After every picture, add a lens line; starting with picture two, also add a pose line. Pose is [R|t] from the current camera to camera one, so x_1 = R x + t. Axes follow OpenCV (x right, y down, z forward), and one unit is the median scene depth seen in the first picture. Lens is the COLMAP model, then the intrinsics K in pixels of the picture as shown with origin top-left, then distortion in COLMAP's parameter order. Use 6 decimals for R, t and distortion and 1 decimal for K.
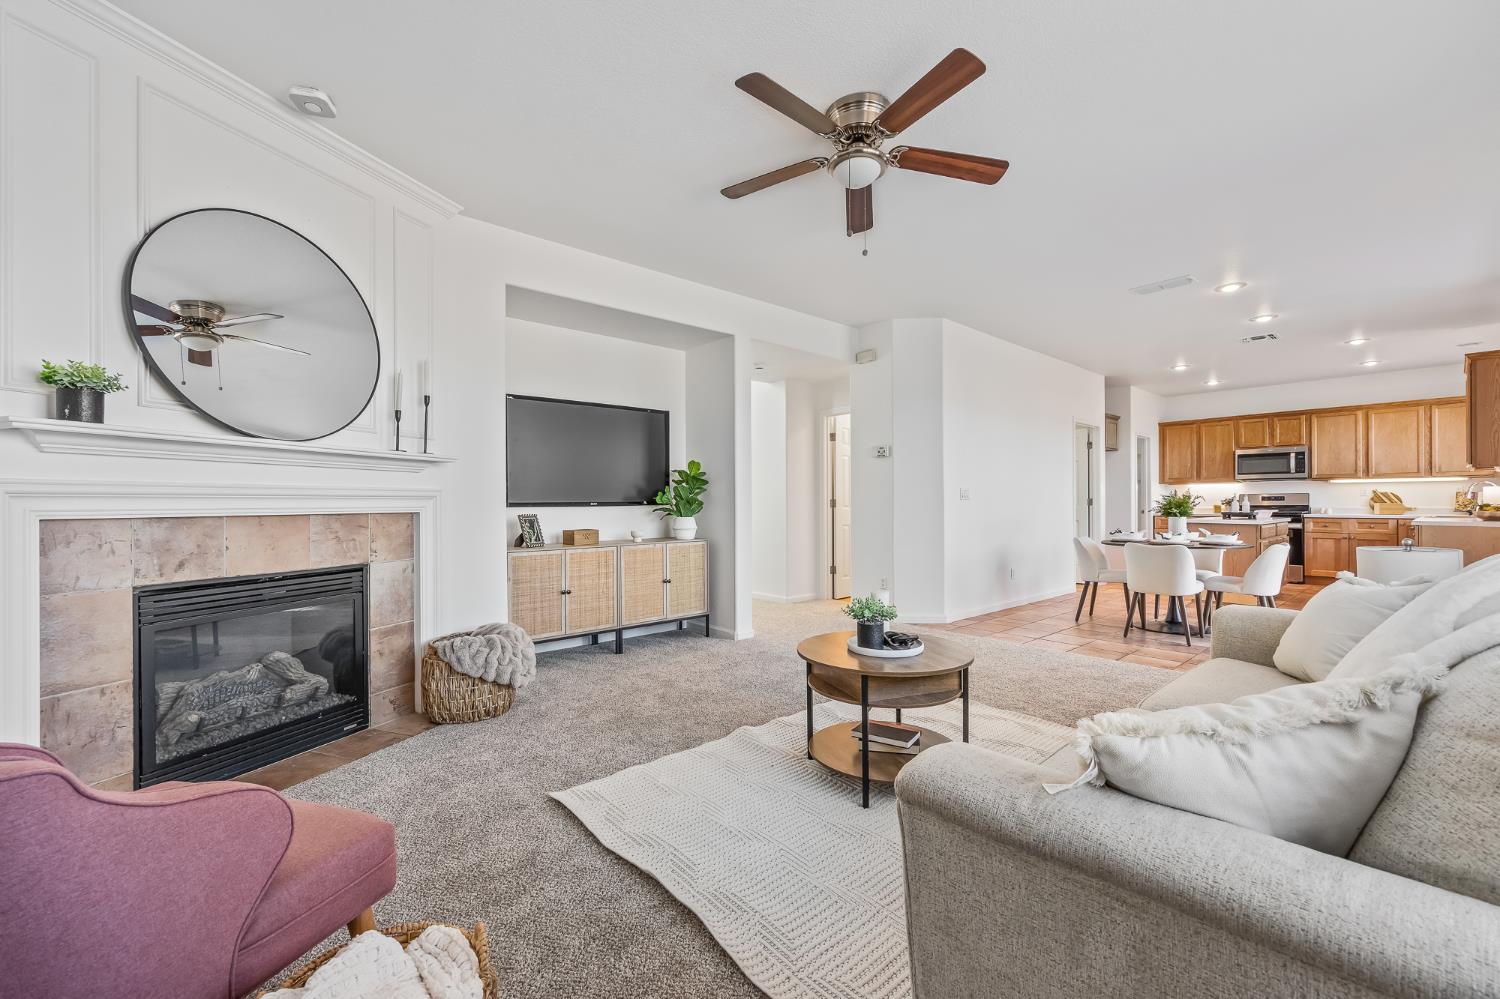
lens RADIAL K [[613.2, 0, 749.5], [0, 613.2, 502.8], [0, 0, 1]] dist [0.003287, 0.001620]
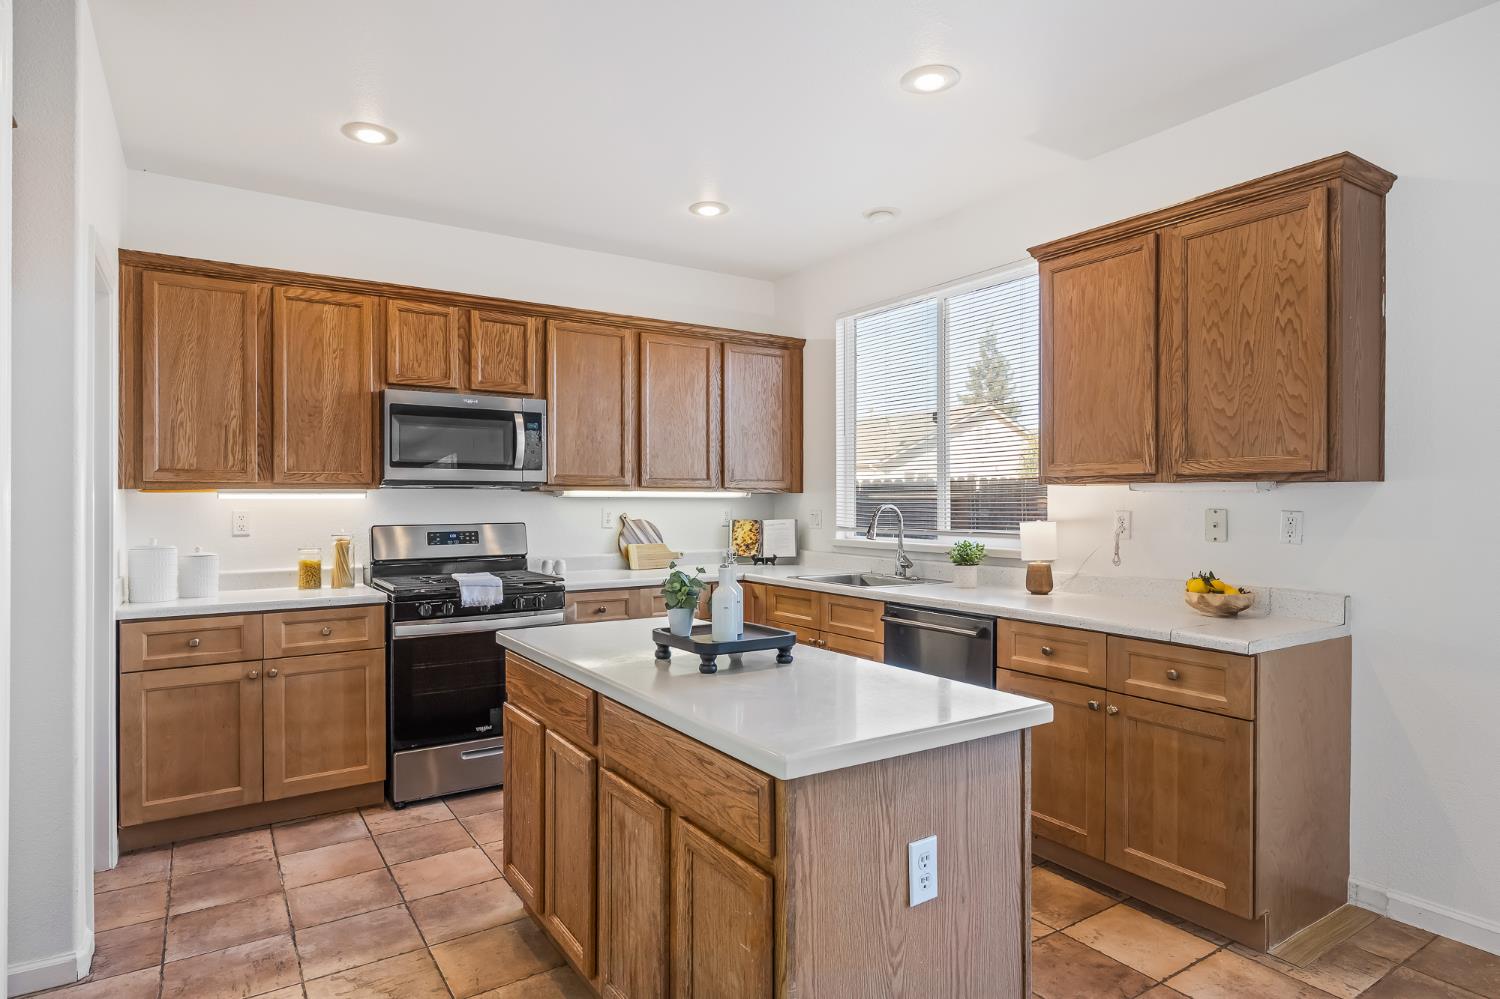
lens RADIAL K [[835.4, 0, 757.7], [0, 835.4, 499.7], [0, 0, 1]] dist [0.006502, -0.000254]
pose [[0.142597, 0.006917, 0.989757, 0.414768], [0.001912, 0.999972, -0.007264, -0.026502], [-0.989779, 0.002928, 0.142580, 0.793809]]
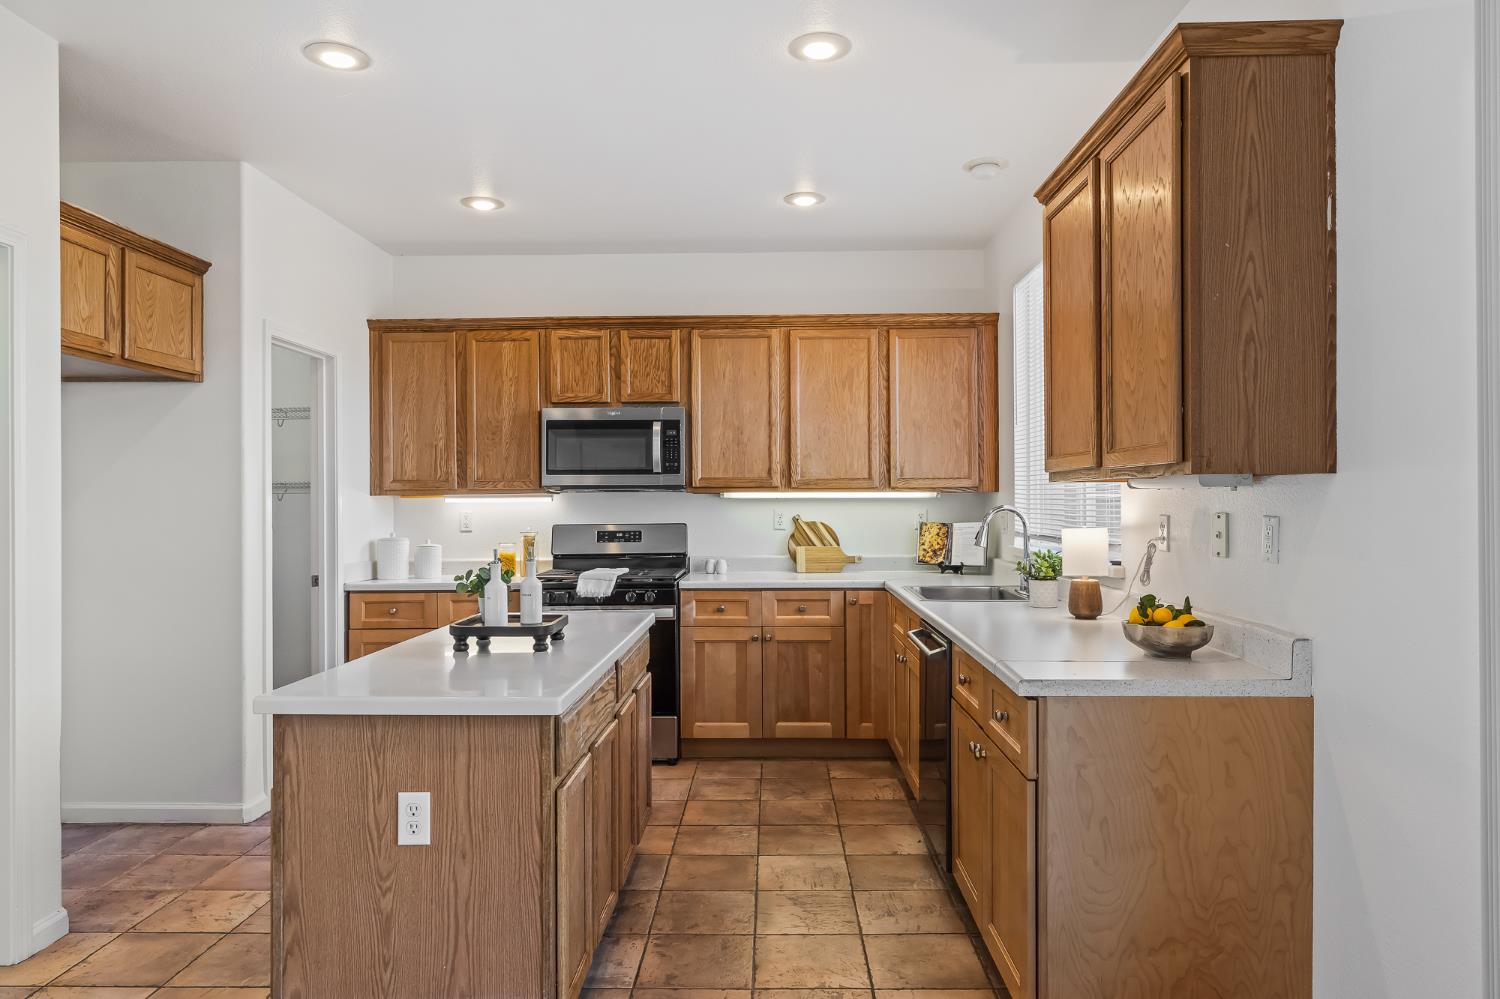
lens RADIAL K [[956.7, 0, 756.4], [0, 956.7, 502.9], [0, 0, 1]] dist [0.002178, 0.000166]
pose [[0.680373, 0.000449, 0.732866, 0.482182], [0.003361, 0.999987, -0.003732, -0.027300], [-0.732858, 0.005002, 0.680363, 0.542473]]
